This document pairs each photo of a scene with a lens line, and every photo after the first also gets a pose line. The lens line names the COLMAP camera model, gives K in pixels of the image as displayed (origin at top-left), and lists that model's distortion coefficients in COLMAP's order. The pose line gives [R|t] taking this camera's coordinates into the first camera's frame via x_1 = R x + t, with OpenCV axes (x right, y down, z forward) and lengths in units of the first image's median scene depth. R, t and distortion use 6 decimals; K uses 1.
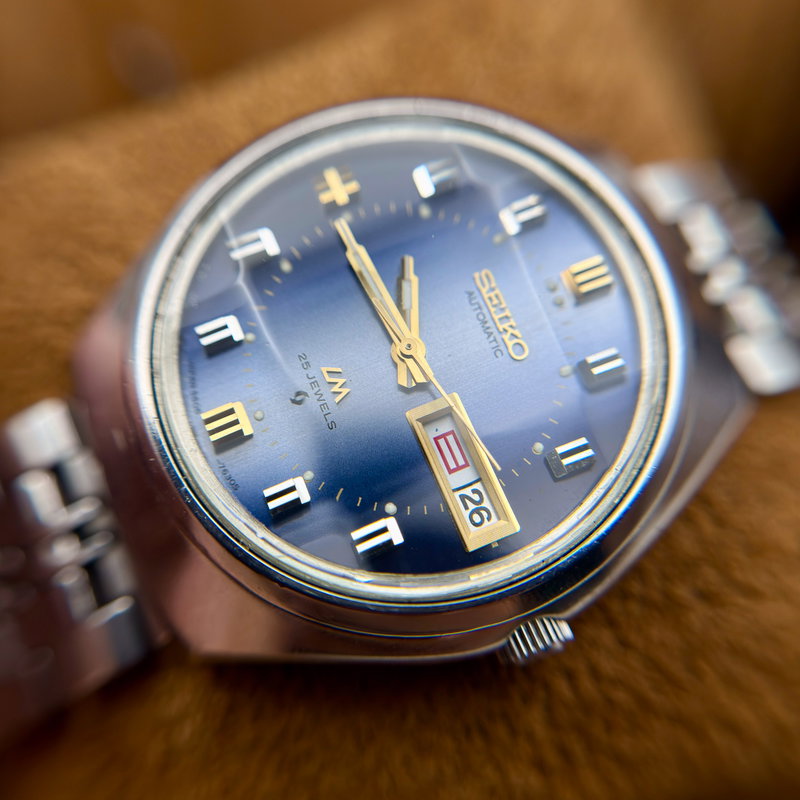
lens RADIAL K [[933.6, 0, 407.1], [0, 933.6, 405.8], [0, 0, 1]] dist [0.803664, 0.004687]
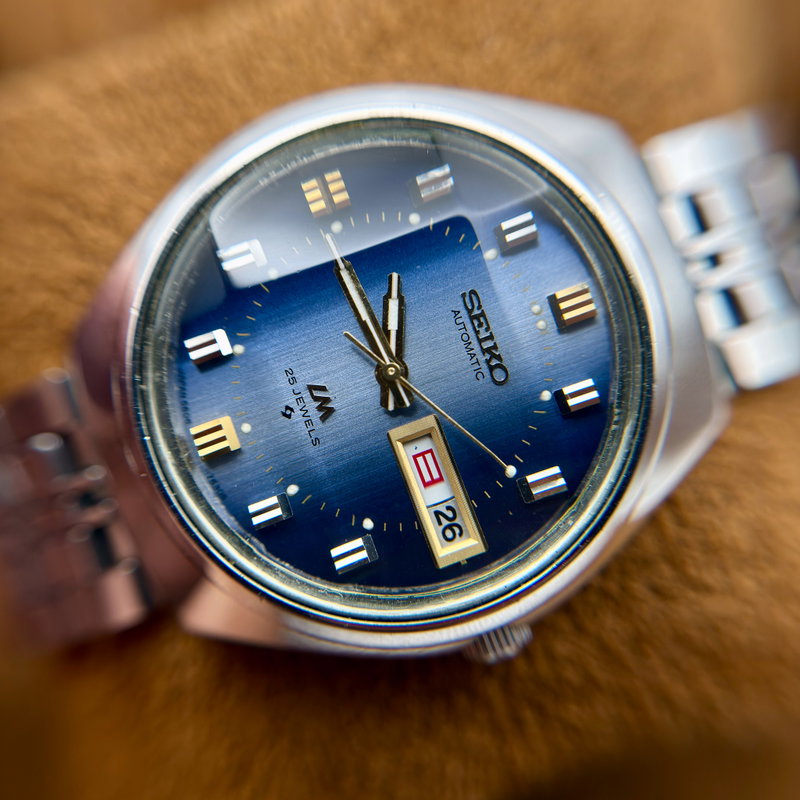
lens RADIAL K [[933.6, 0, 407.1], [0, 933.6, 405.8], [0, 0, 1]] dist [0.803664, 0.004687]
pose [[0.998495, 0.046660, -0.028817, 0.049441], [-0.038476, 0.970461, 0.238172, -0.268859], [0.039079, -0.236705, 0.970795, -0.004304]]
